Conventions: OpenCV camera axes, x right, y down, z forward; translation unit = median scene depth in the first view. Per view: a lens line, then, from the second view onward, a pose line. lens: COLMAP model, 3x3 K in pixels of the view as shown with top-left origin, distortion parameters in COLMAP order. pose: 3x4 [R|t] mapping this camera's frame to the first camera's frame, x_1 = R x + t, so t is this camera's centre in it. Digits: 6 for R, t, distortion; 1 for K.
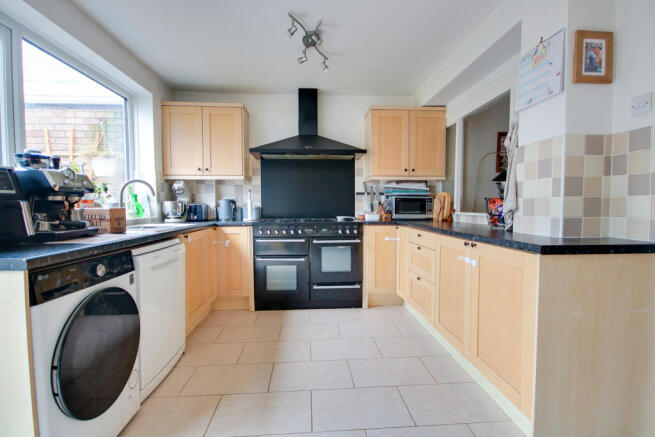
lens RADIAL K [[311.0, 0, 328.2], [0, 311.0, 221.2], [0, 0, 1]] dist [-0.000747, -0.000654]
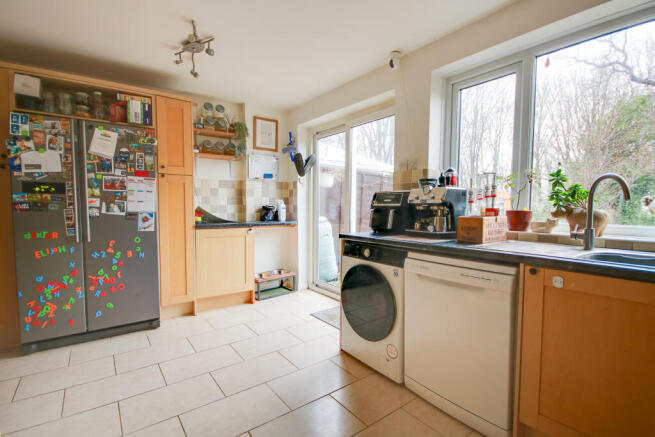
lens RADIAL K [[311.0, 0, 328.2], [0, 311.0, 221.2], [0, 0, 1]] dist [-0.000747, -0.000654]
pose [[-0.836690, 0.027507, -0.546985, 0.133658], [-0.029763, 0.994978, 0.095563, -0.065070], [0.546867, 0.096237, -0.831670, 0.930481]]
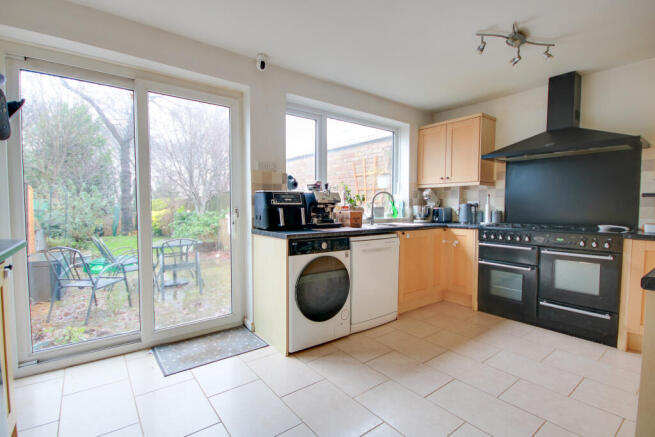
lens RADIAL K [[311.0, 0, 328.2], [0, 311.0, 221.2], [0, 0, 1]] dist [-0.000747, -0.000654]
pose [[0.554658, 0.044652, -0.830880, 0.342678], [-0.045681, 0.998687, 0.023175, -0.013479], [0.830824, 0.025101, 0.555969, -0.006588]]
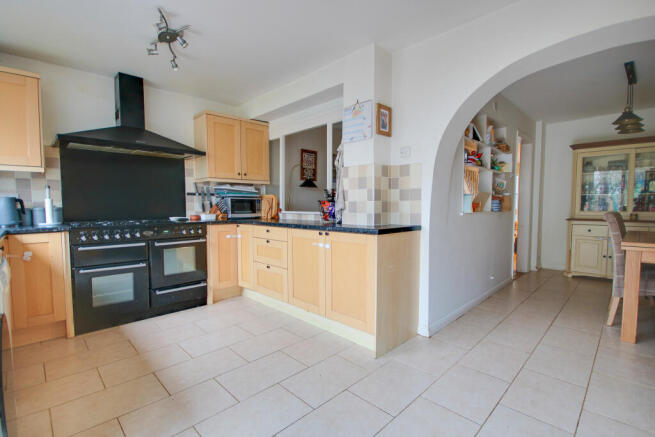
lens RADIAL K [[306.0, 0, 328.6], [0, 306.0, 221.1], [0, 0, 1]] dist [-0.000496, -0.000308]
pose [[0.756749, -0.033266, 0.652859, -0.248364], [0.032560, 0.999383, 0.013181, 0.000153], [-0.652894, 0.011283, 0.757365, -0.040545]]
